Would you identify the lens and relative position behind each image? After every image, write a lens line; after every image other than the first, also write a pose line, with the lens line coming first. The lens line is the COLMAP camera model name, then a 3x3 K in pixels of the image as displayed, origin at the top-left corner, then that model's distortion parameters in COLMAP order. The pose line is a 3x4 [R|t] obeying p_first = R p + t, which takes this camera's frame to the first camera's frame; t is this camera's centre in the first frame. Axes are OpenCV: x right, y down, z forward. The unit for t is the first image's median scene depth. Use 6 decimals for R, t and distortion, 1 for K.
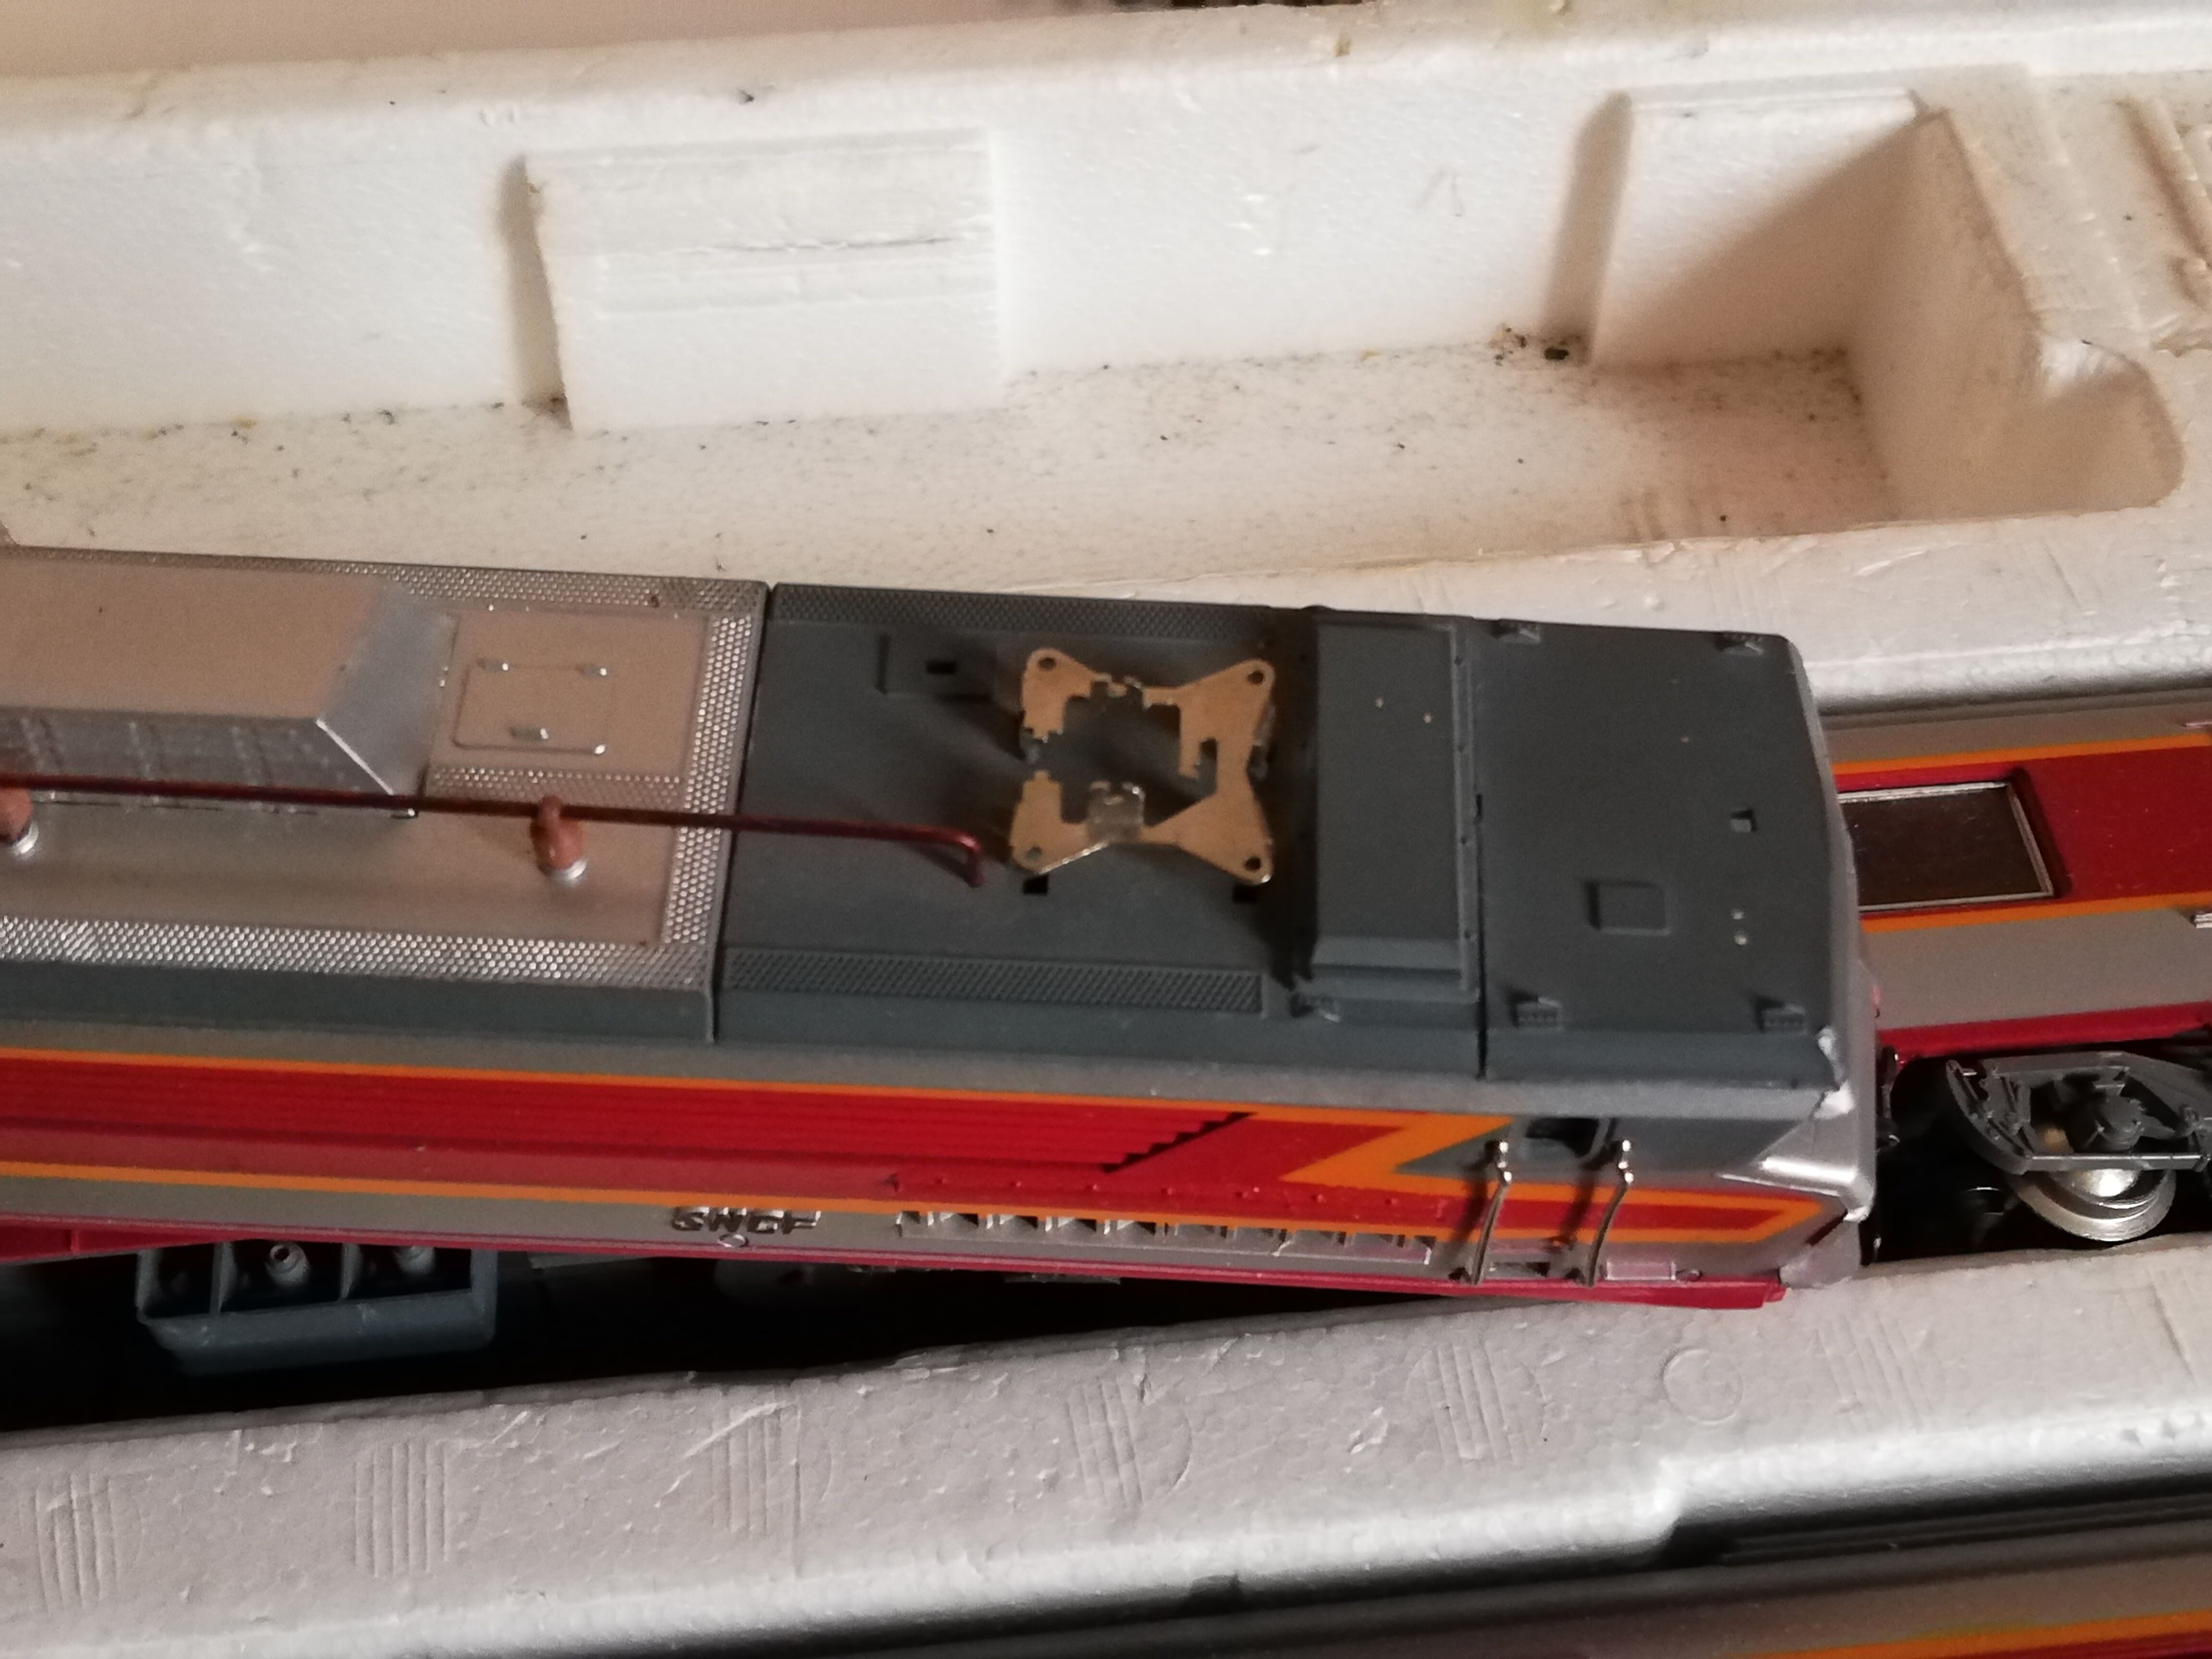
lens RADIAL K [[2905.3, 0, 1106.0], [0, 2905.3, 829.5], [0, 0, 1]] dist [0.118760, -0.354216]
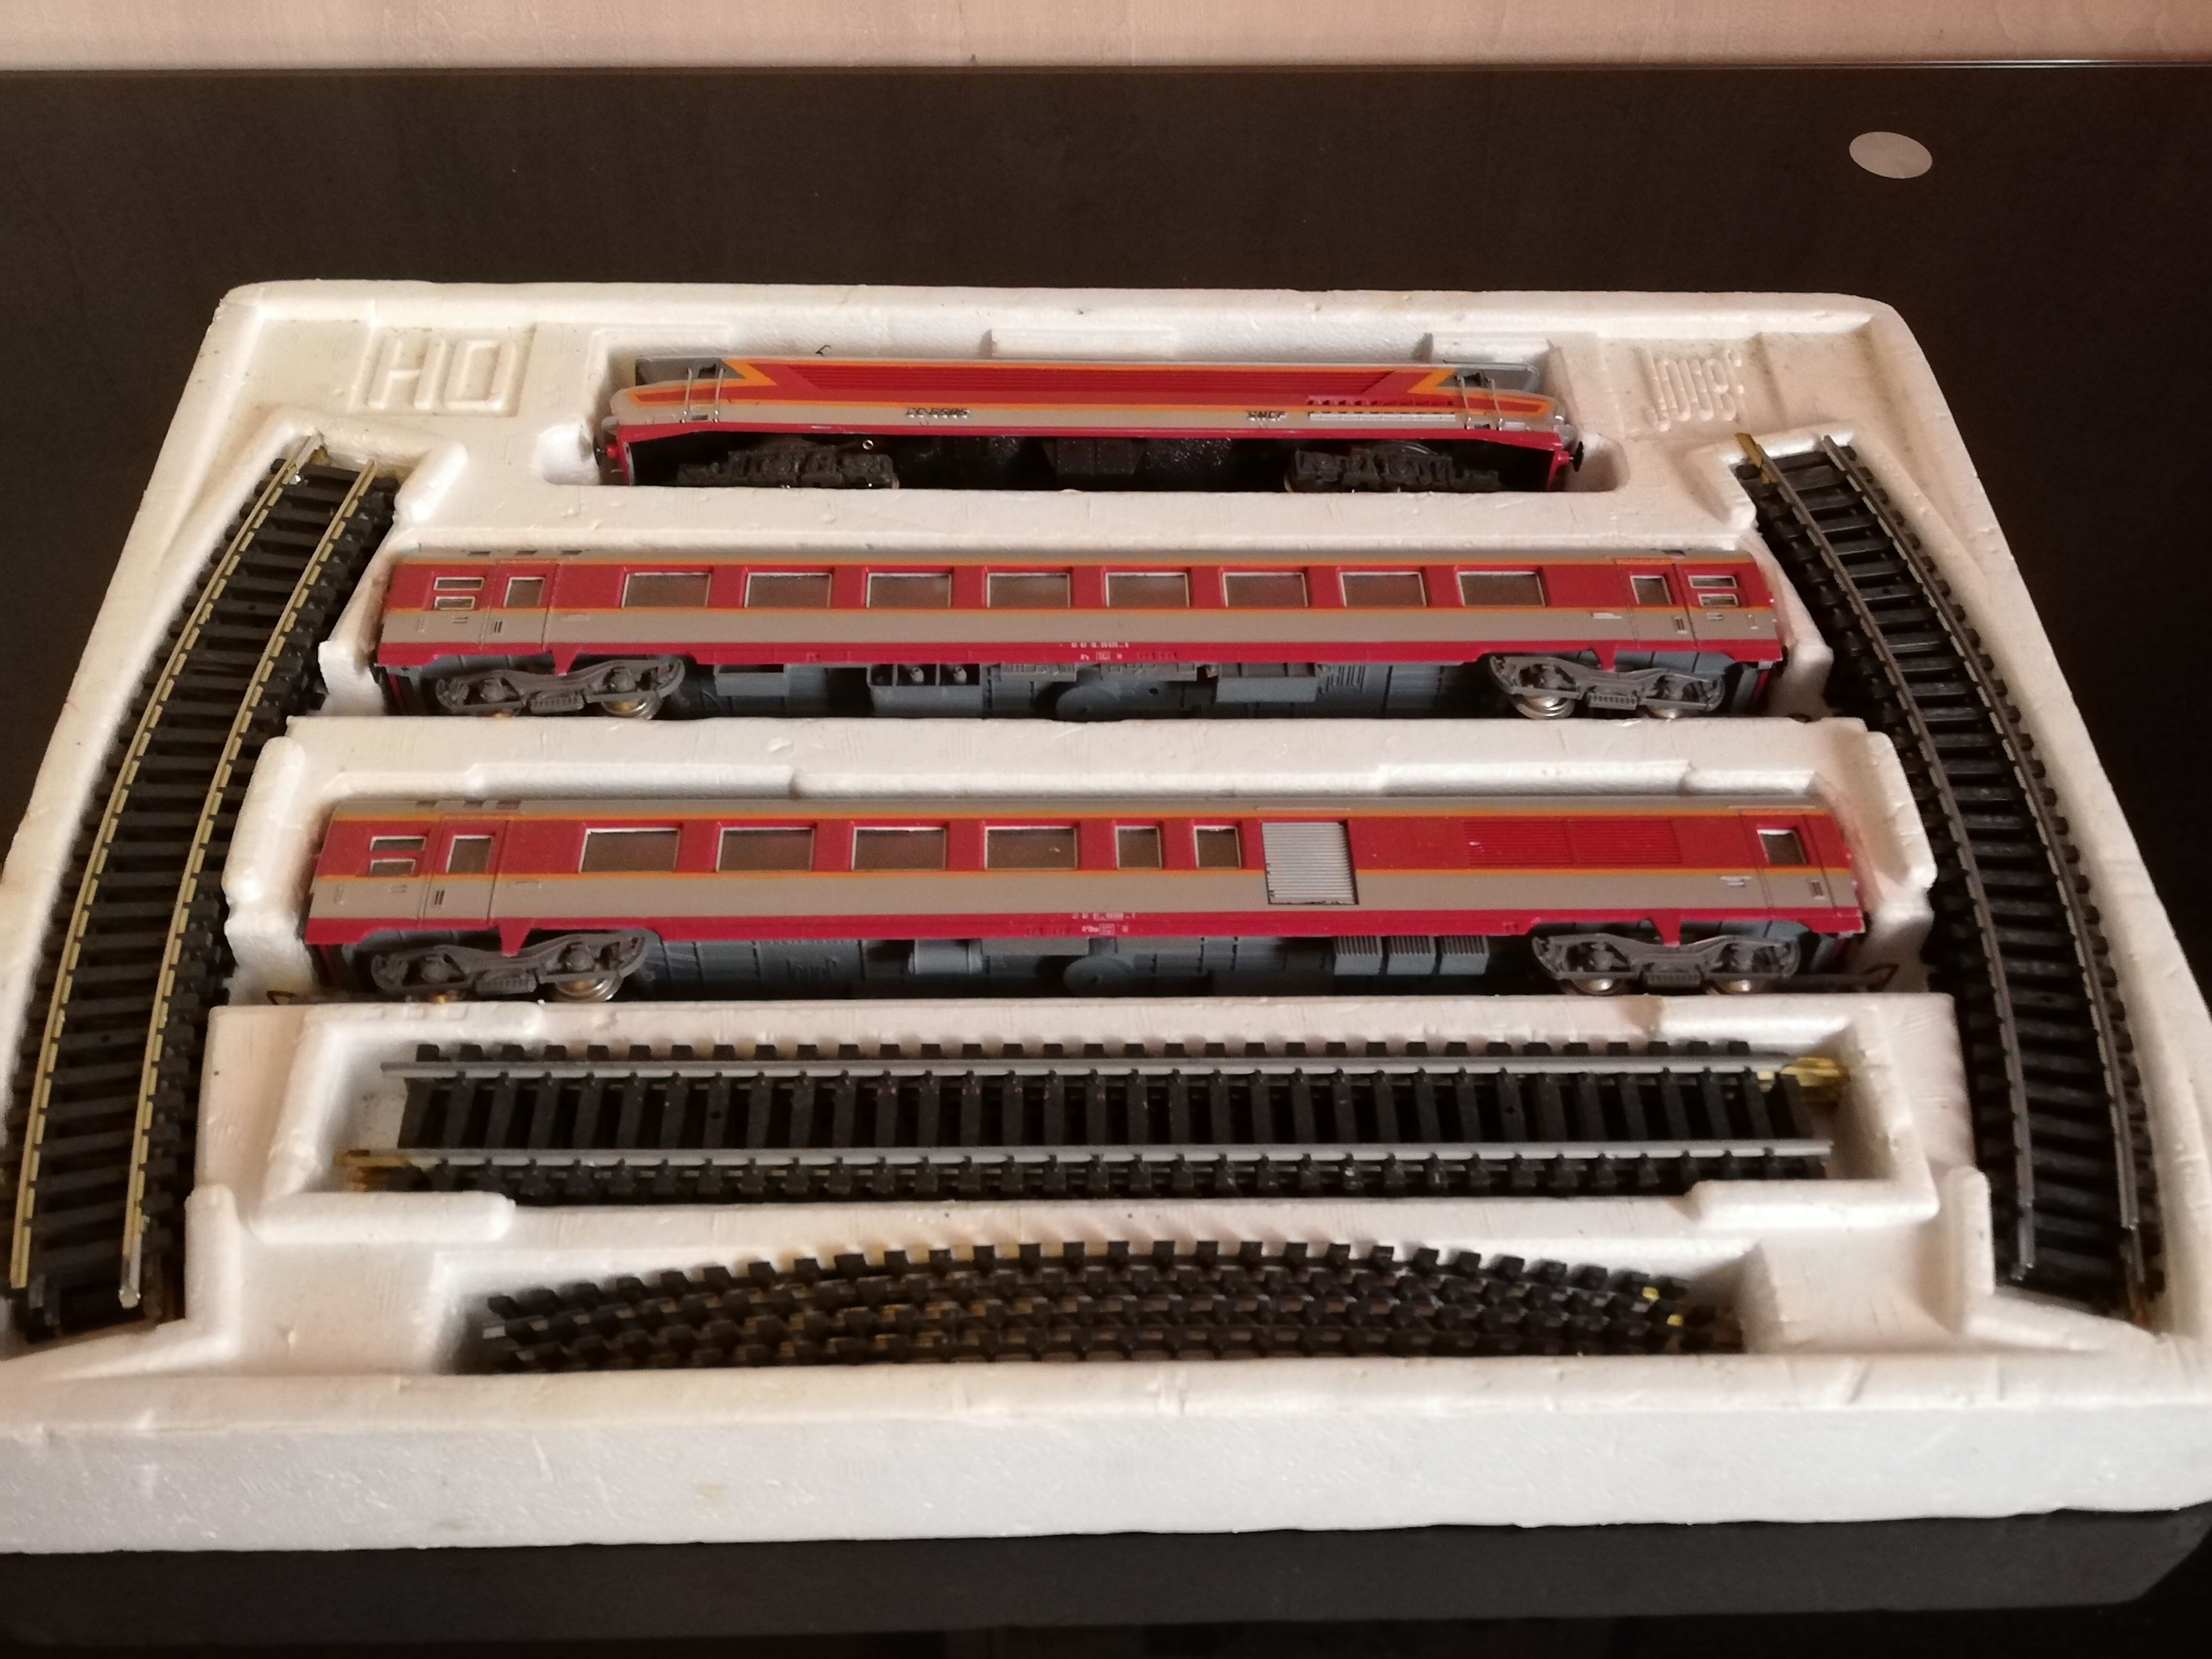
lens RADIAL K [[2148.9, 0, 1106.0], [0, 2148.9, 829.5], [0, 0, 1]] dist [0.054629, -0.005389]
pose [[0.996485, 0.069759, -0.046373, 0.019179], [-0.072554, 0.995459, -0.061624, 0.347172], [0.041863, 0.064772, 0.997022, -0.936417]]
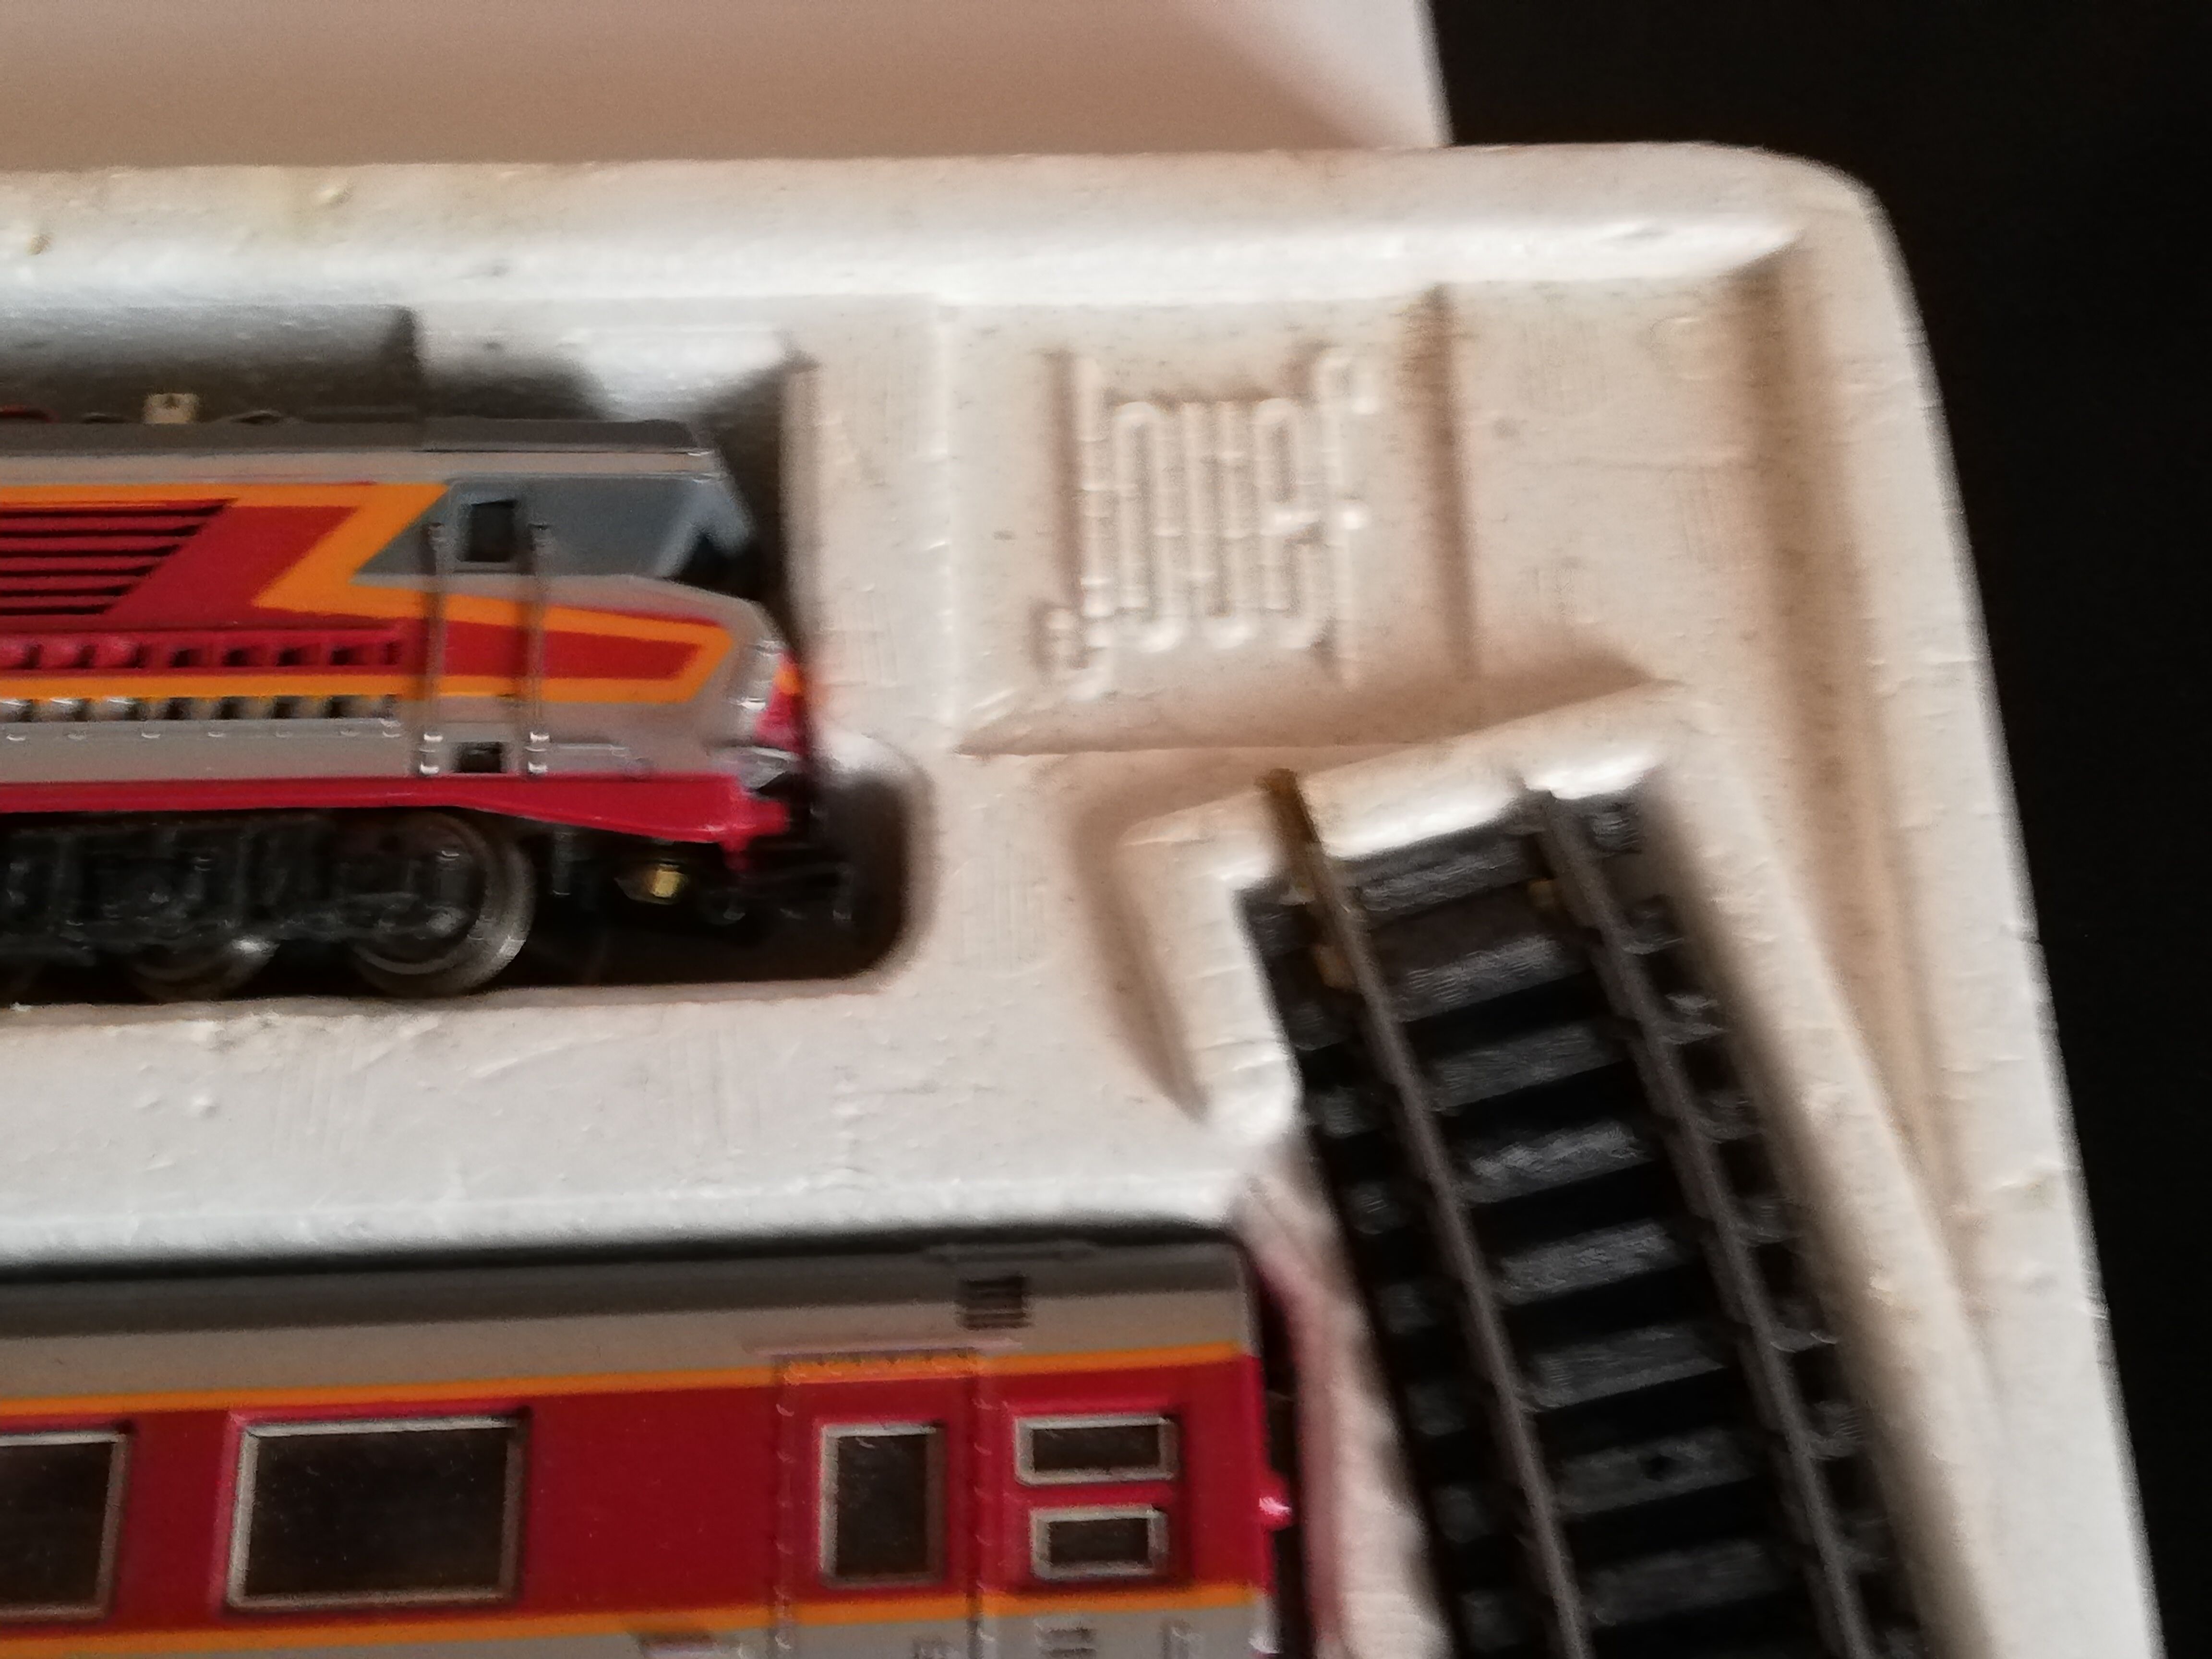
lens RADIAL K [[2905.3, 0, 1106.0], [0, 2905.3, 829.5], [0, 0, 1]] dist [0.118760, -0.354216]
pose [[0.997371, 0.068779, -0.022826, 0.452665], [-0.061735, 0.971367, 0.229422, -0.356298], [0.037952, -0.227410, 0.973059, 0.229555]]
